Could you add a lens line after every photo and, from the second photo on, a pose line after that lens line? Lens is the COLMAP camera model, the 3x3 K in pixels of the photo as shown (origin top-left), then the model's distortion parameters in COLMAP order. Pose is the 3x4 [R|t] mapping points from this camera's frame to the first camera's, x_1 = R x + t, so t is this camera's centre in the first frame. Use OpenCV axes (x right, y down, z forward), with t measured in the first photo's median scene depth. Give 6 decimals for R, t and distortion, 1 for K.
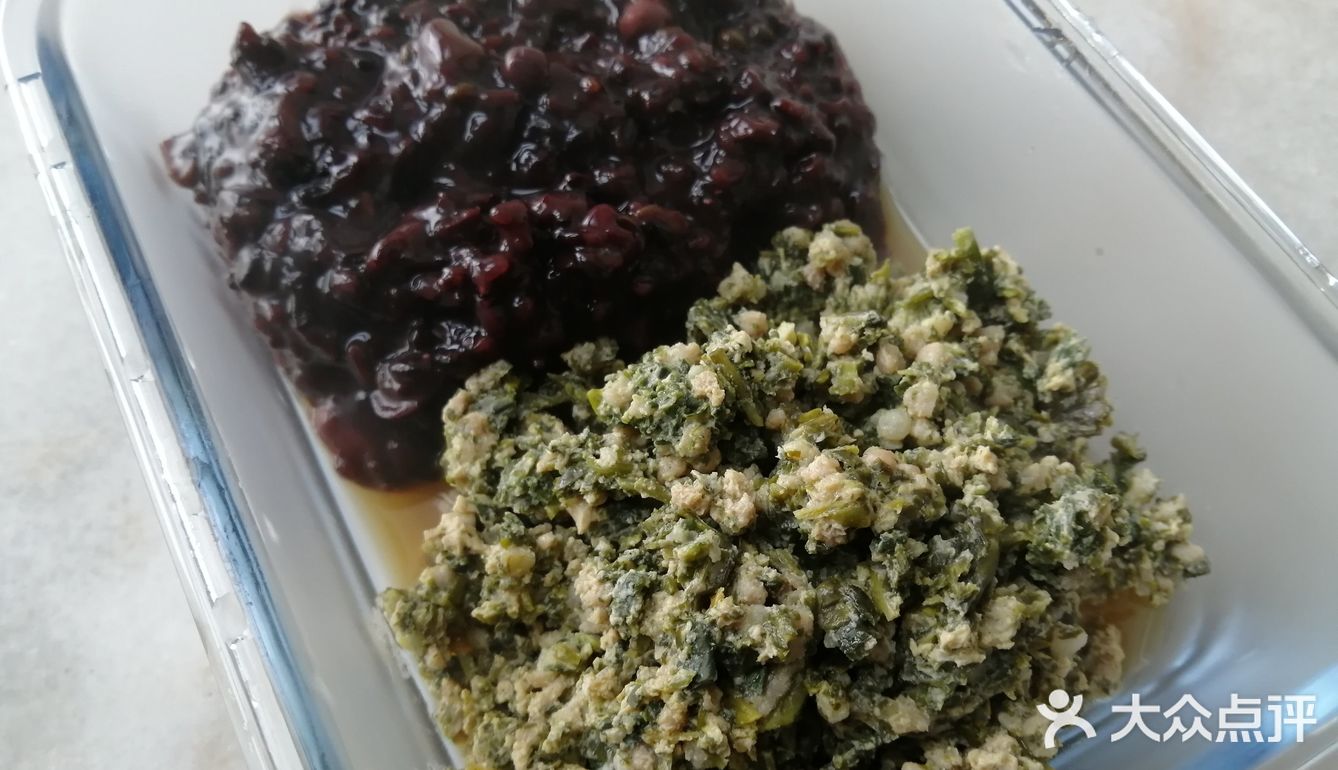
lens RADIAL K [[1234.9, 0, 669.0], [0, 1234.9, 385.0], [0, 0, 1]] dist [-0.117441, -0.007434]
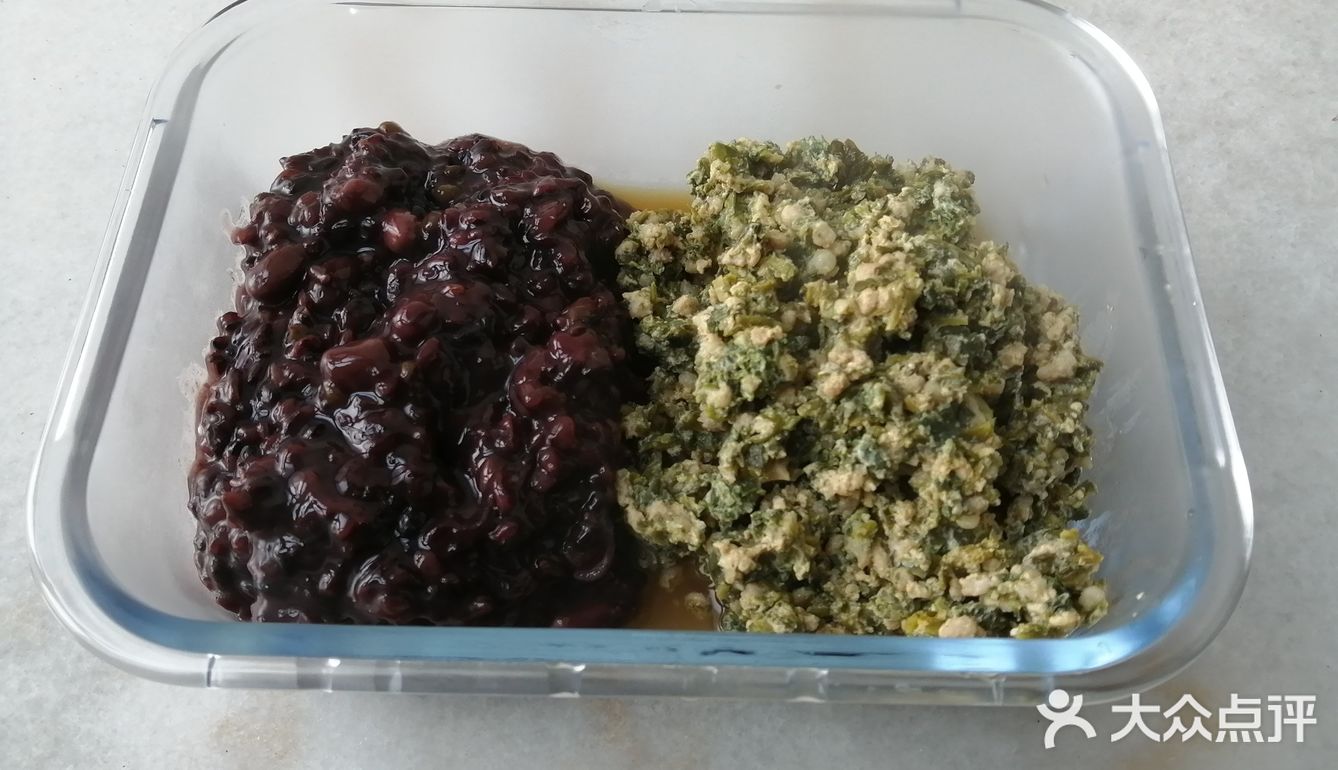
lens RADIAL K [[1234.9, 0, 669.0], [0, 1234.9, 385.0], [0, 0, 1]] dist [-0.117441, -0.007434]
pose [[0.487547, -0.772710, 0.406469, -0.584637], [0.763267, 0.603261, 0.231302, -0.342447], [-0.423936, 0.197474, 0.883902, -0.151850]]
